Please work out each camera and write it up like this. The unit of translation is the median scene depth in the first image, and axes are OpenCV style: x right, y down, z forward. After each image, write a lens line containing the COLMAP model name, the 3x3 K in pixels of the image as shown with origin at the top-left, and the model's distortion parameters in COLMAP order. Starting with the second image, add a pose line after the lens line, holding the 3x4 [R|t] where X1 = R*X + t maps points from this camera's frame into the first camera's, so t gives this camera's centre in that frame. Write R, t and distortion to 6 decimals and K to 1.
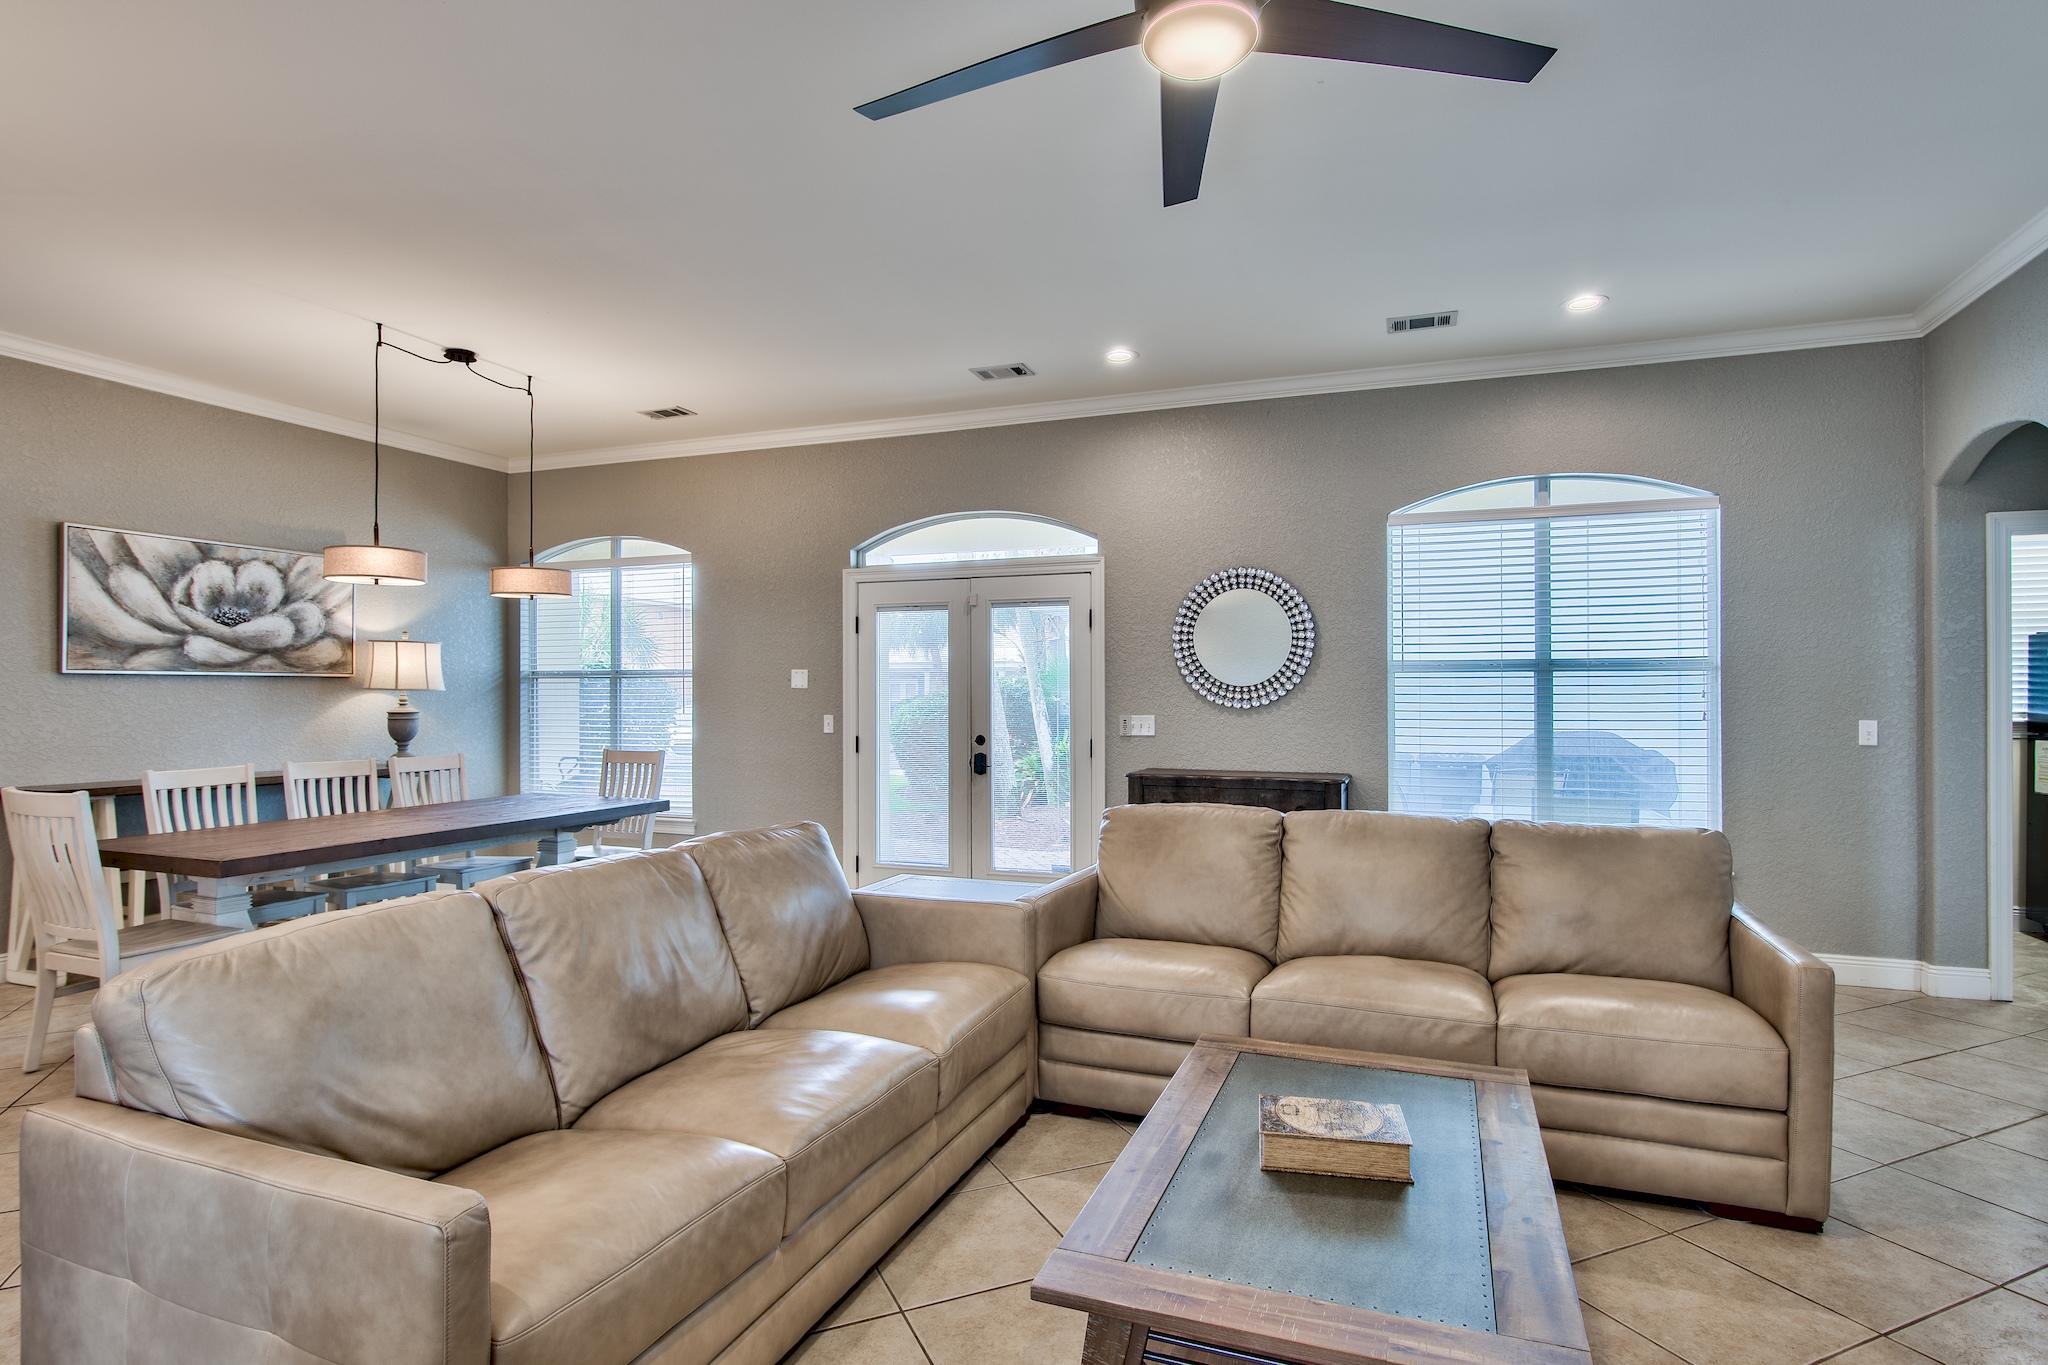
lens RADIAL K [[1026.4, 0, 1007.2], [0, 1026.4, 692.2], [0, 0, 1]] dist [-0.002253, -0.002379]
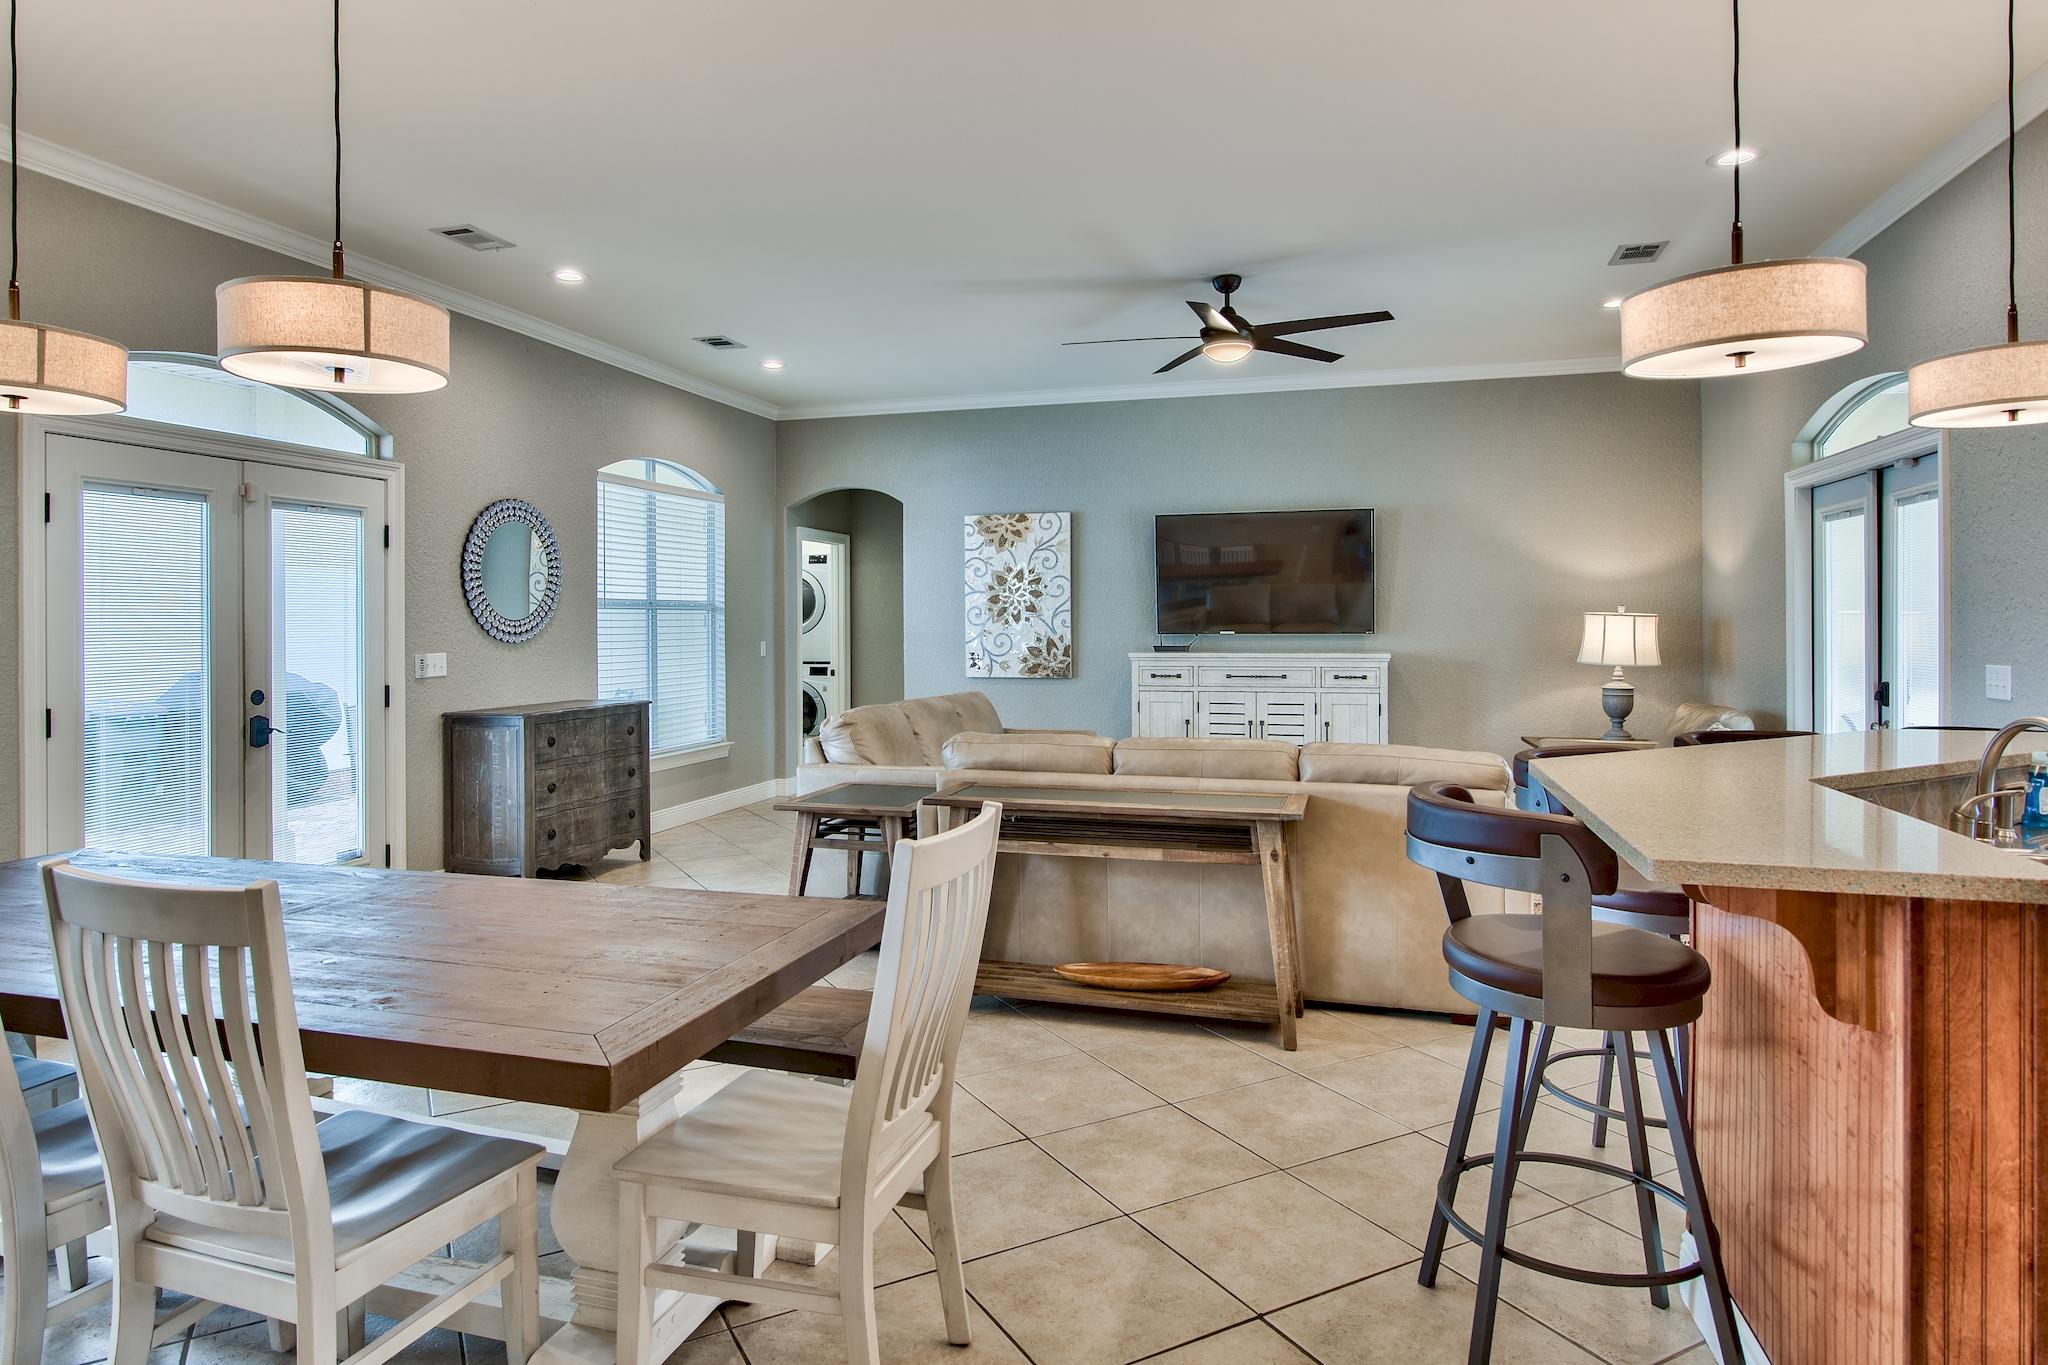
lens RADIAL K [[1185.2, 0, 993.5], [0, 1185.2, 617.7], [0, 0, 1]] dist [-0.003961, -0.001089]
pose [[-0.053613, 0.003460, 0.998556, -0.956407], [0.000945, 0.999994, -0.003414, -0.004113], [-0.998561, 0.000761, -0.053616, 0.624020]]
